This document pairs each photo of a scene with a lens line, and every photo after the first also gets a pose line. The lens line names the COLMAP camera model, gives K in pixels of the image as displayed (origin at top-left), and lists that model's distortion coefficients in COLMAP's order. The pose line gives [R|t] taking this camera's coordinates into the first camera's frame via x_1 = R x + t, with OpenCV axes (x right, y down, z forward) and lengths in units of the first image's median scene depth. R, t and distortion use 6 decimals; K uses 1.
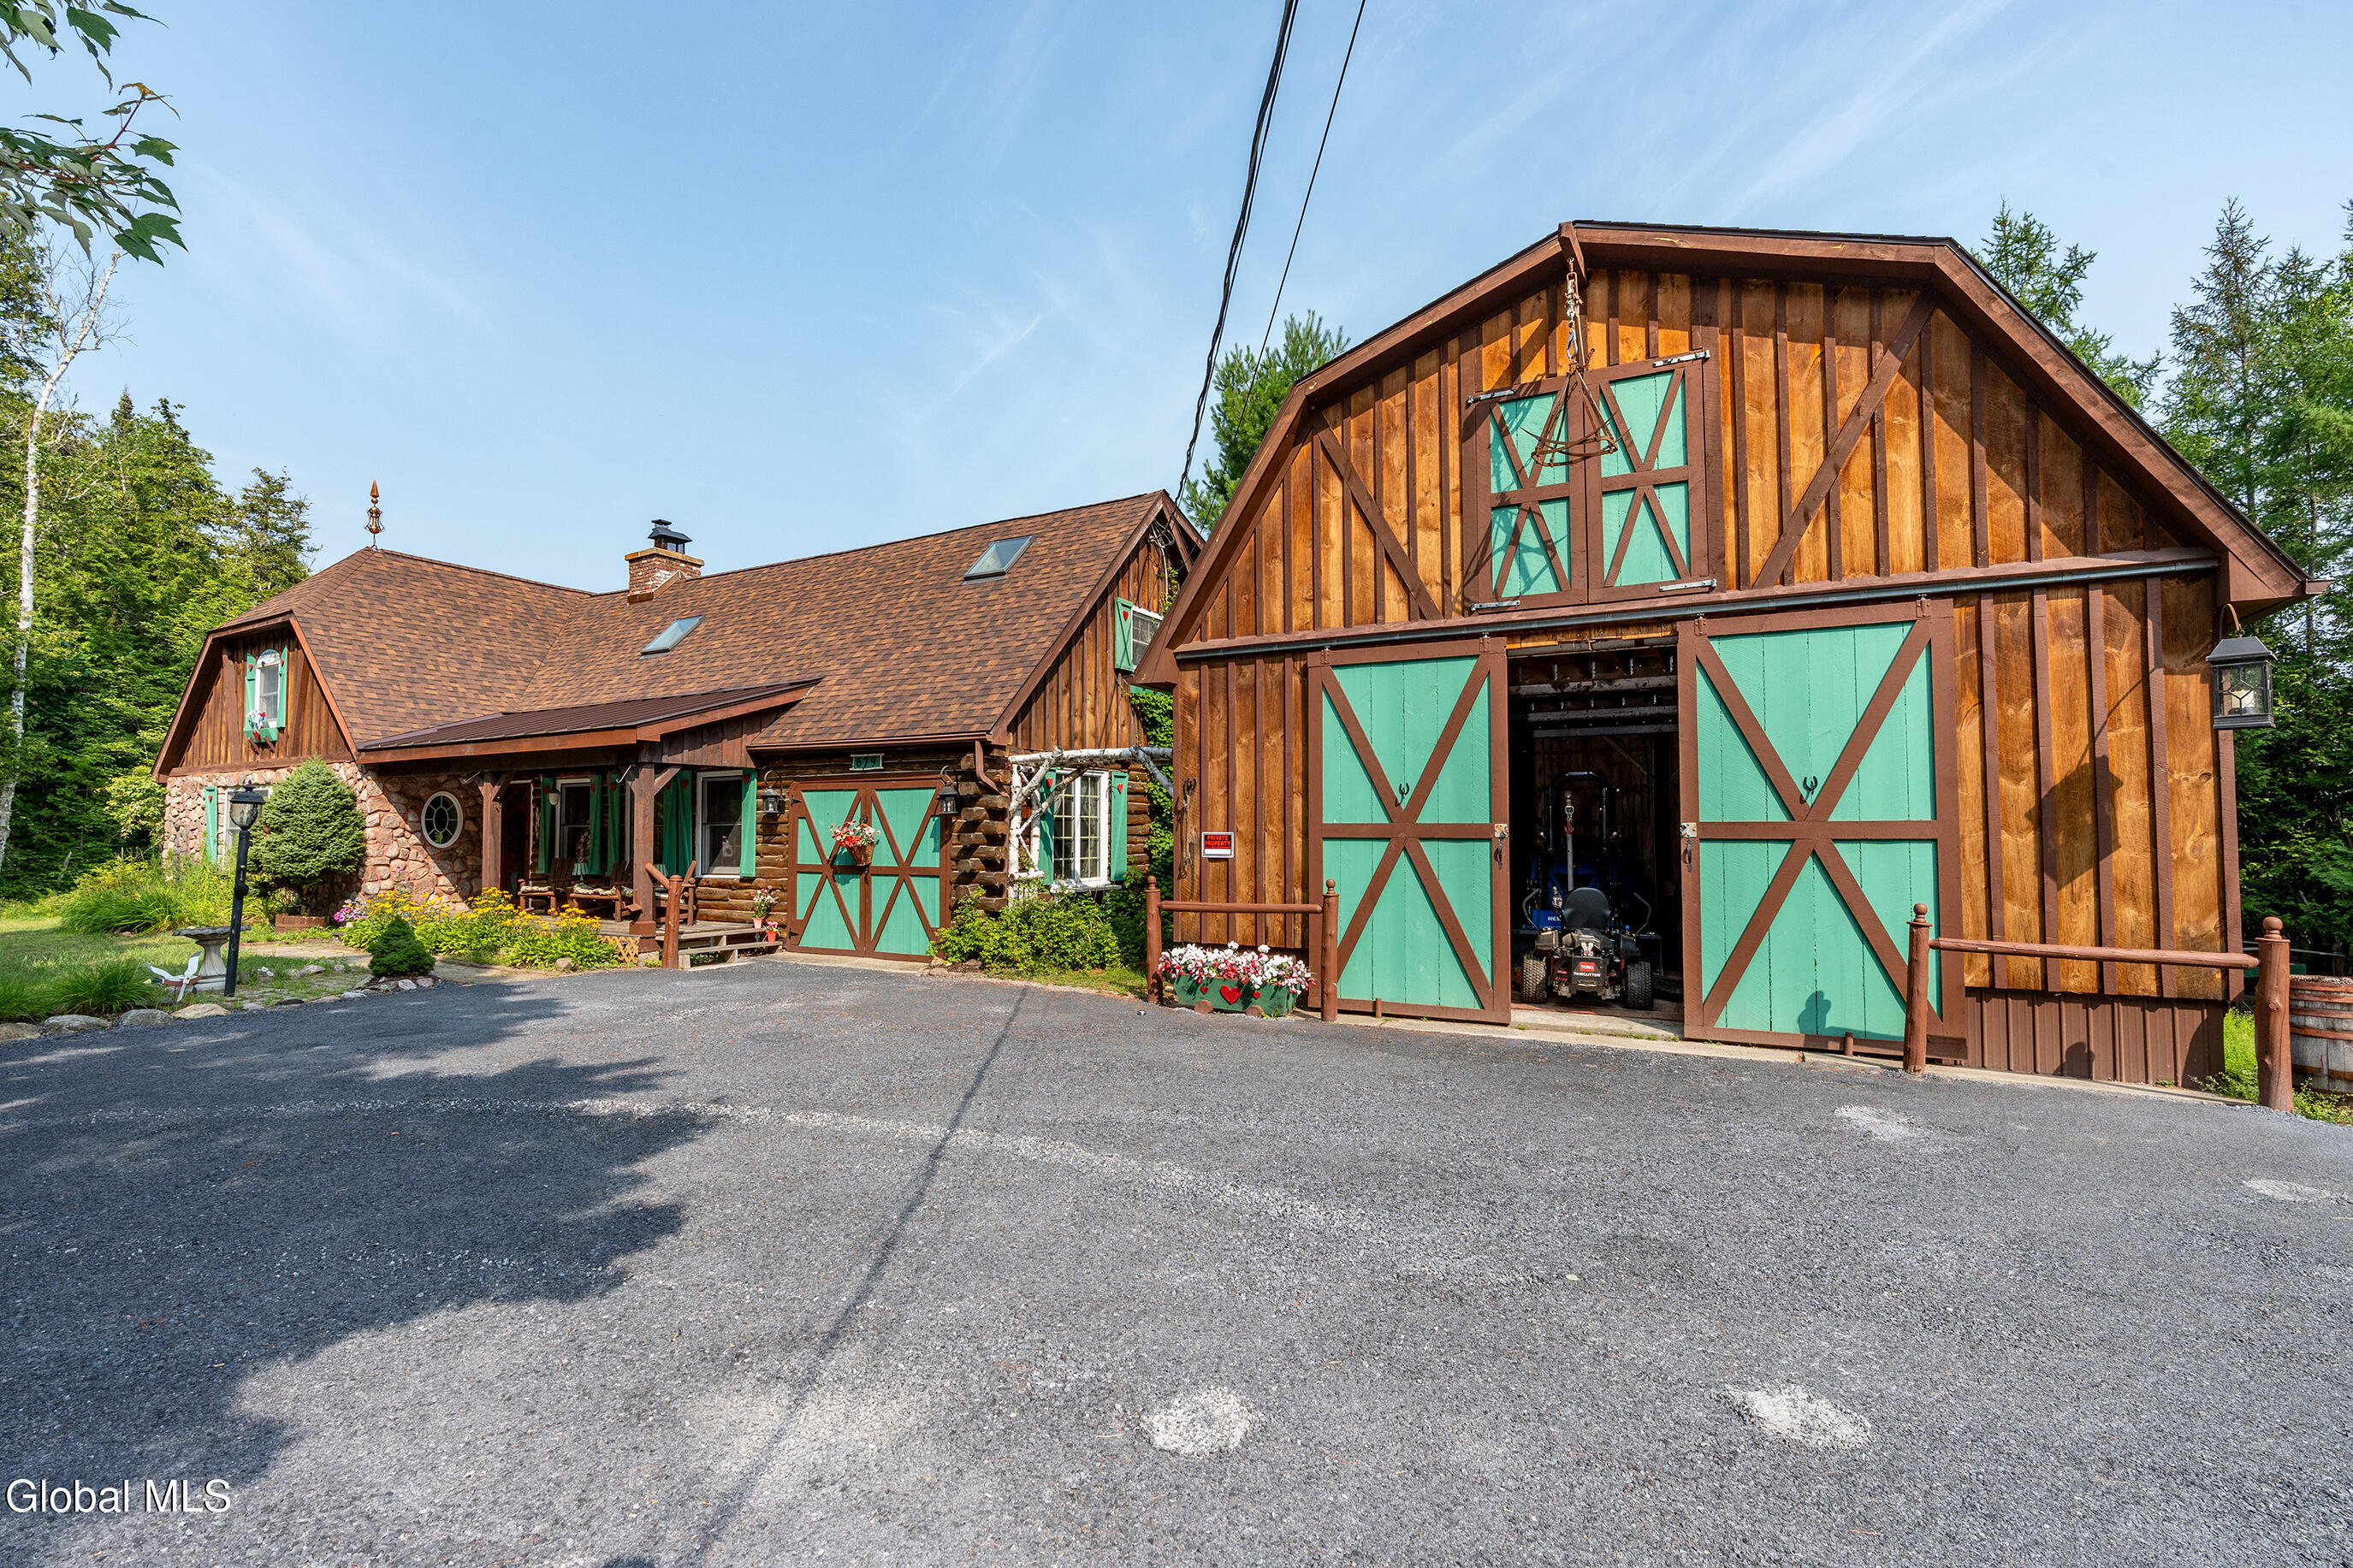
lens RADIAL K [[1113.0, 0, 1184.5], [0, 1113.0, 806.2], [0, 0, 1]] dist [-0.002916, -0.000436]
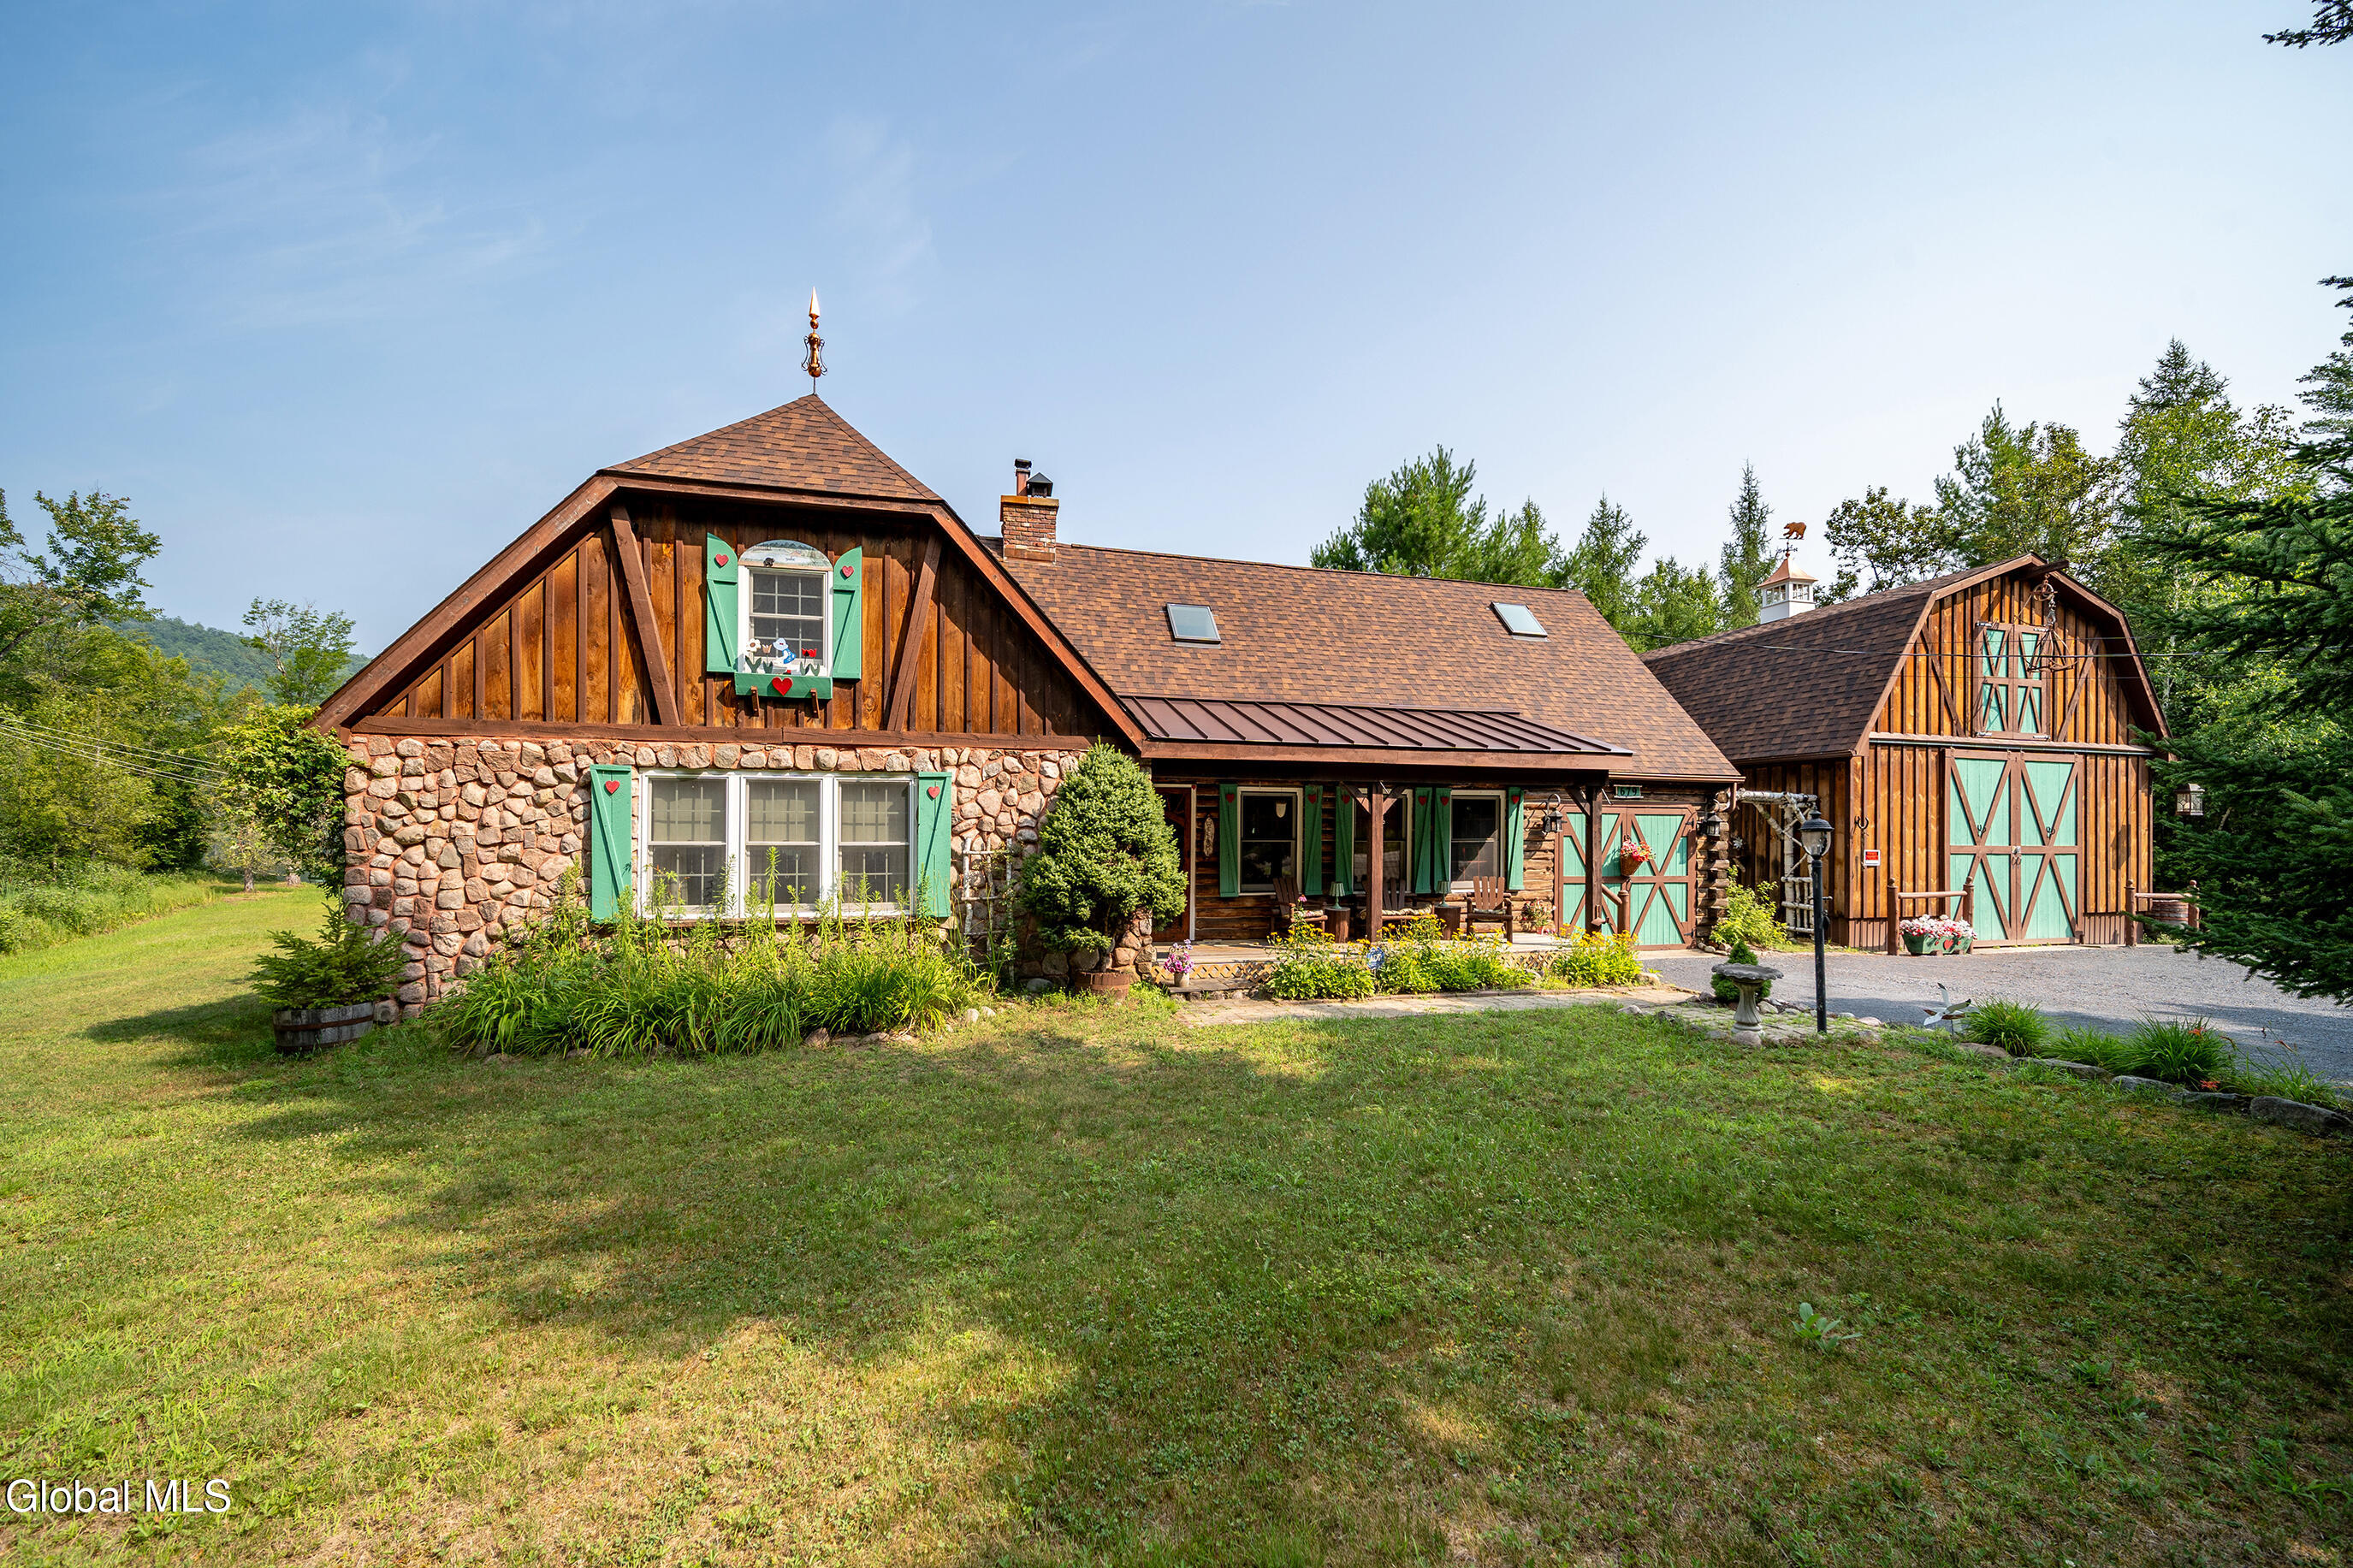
lens RADIAL K [[1113.0, 0, 1184.5], [0, 1113.0, 806.2], [0, 0, 1]] dist [-0.002916, -0.000436]
pose [[0.621096, 0.024353, 0.783356, -1.608679], [-0.020399, 0.999681, -0.014905, 0.005658], [-0.783469, -0.006722, 0.621394, 0.653378]]
